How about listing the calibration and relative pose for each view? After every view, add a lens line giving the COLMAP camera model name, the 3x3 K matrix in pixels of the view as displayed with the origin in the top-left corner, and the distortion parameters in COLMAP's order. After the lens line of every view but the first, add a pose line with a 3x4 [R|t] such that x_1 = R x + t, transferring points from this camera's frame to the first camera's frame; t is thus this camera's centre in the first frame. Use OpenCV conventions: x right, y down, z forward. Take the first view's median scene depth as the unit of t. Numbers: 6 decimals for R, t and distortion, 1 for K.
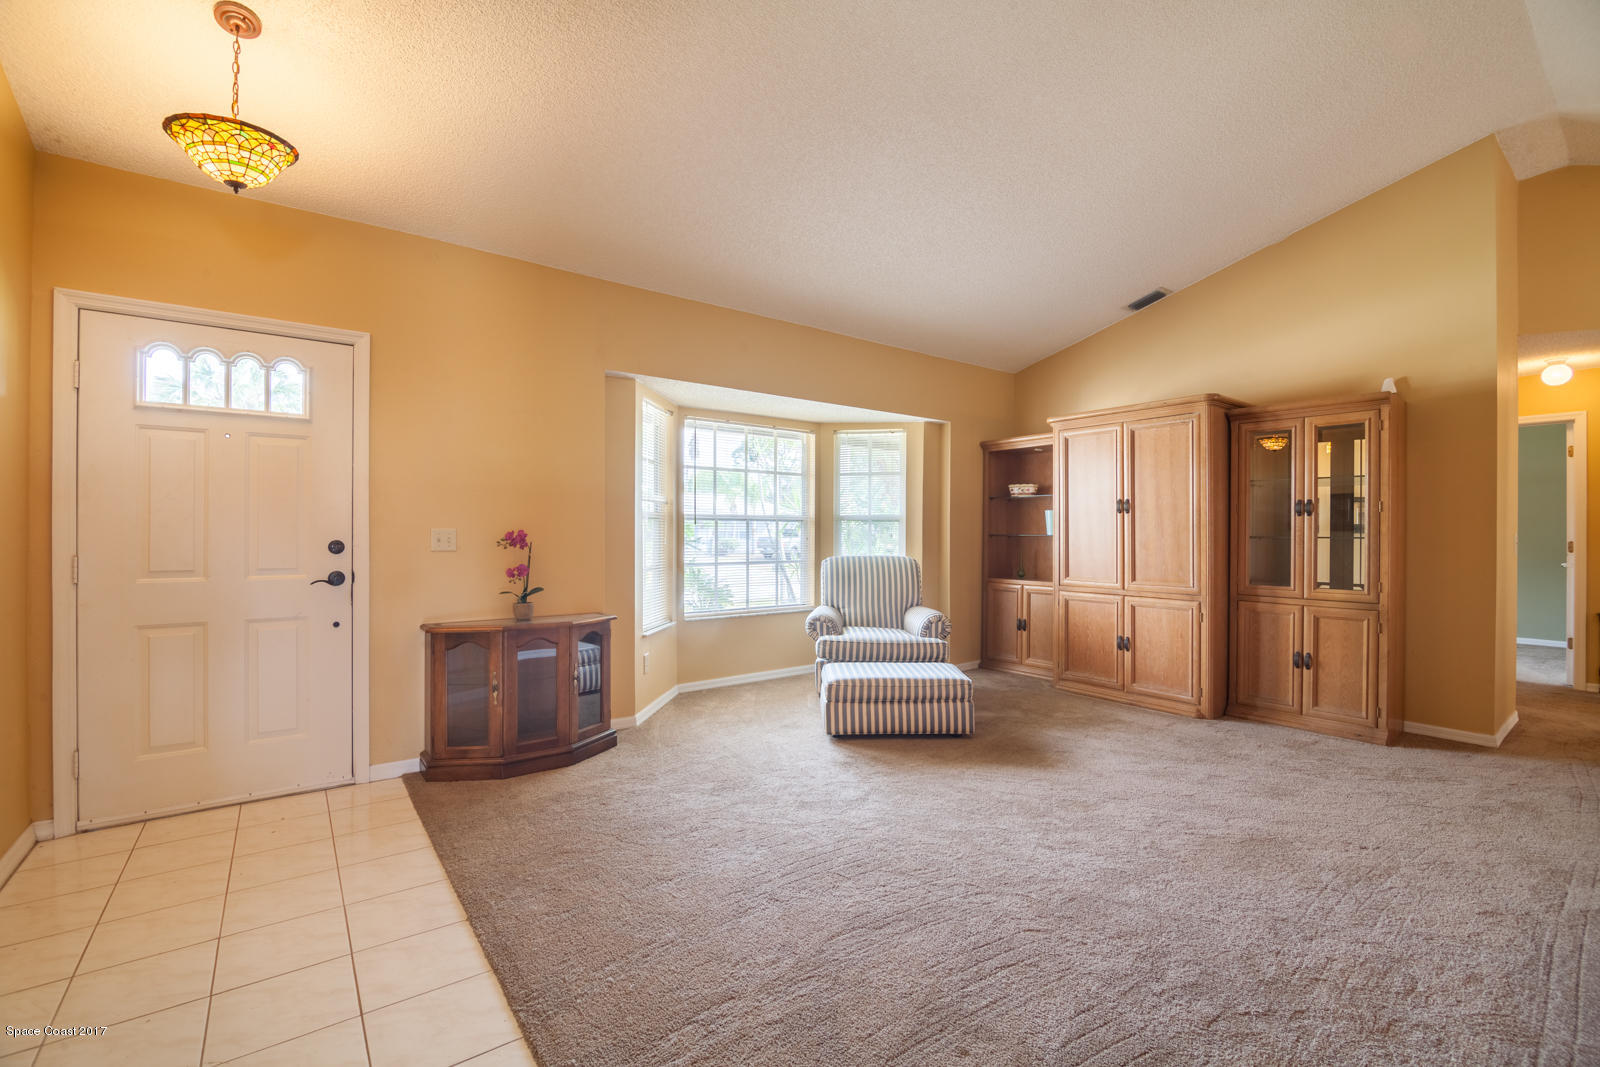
lens RADIAL K [[692.3, 0, 802.7], [0, 692.3, 531.6], [0, 0, 1]] dist [-0.013570, -0.000577]
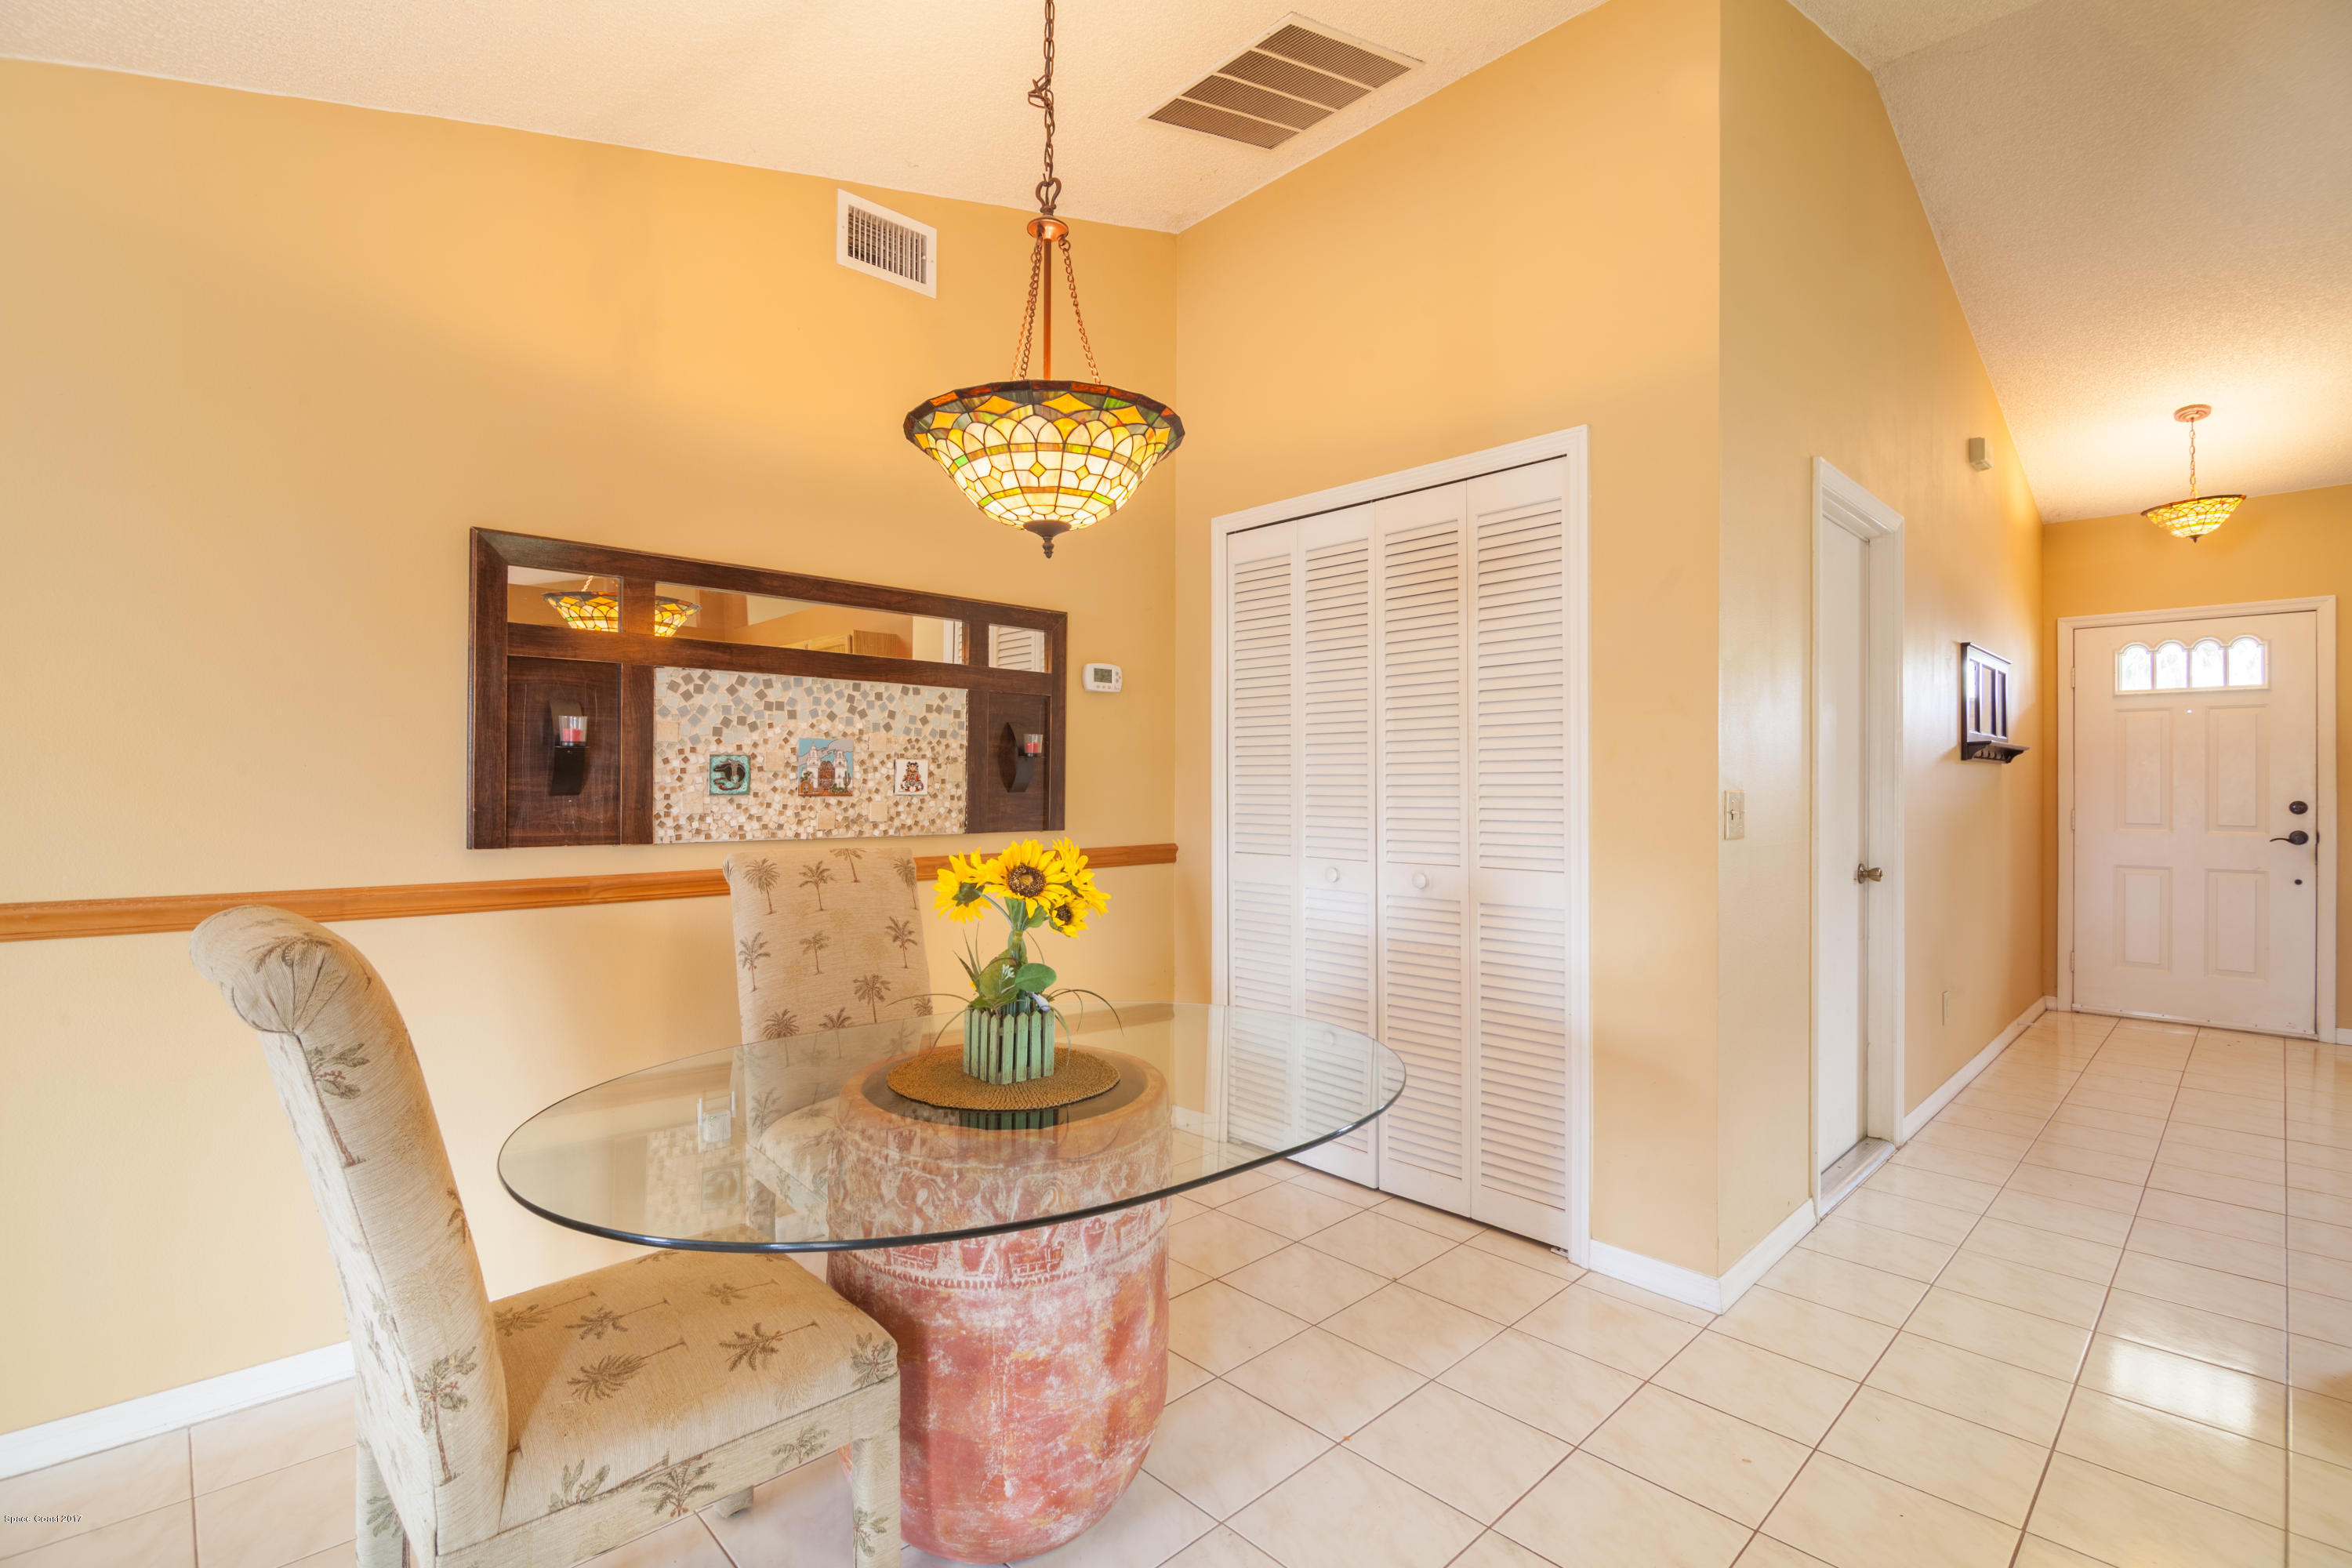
lens RADIAL K [[1085.5, 0, 1178.8], [0, 1085.5, 782.7], [0, 0, 1]] dist [-0.014858, -0.000406]
pose [[0.109384, -0.004115, -0.993991, 0.790169], [-0.002212, 0.999988, -0.004383, -0.004170], [0.993997, 0.002678, 0.109374, -0.916195]]
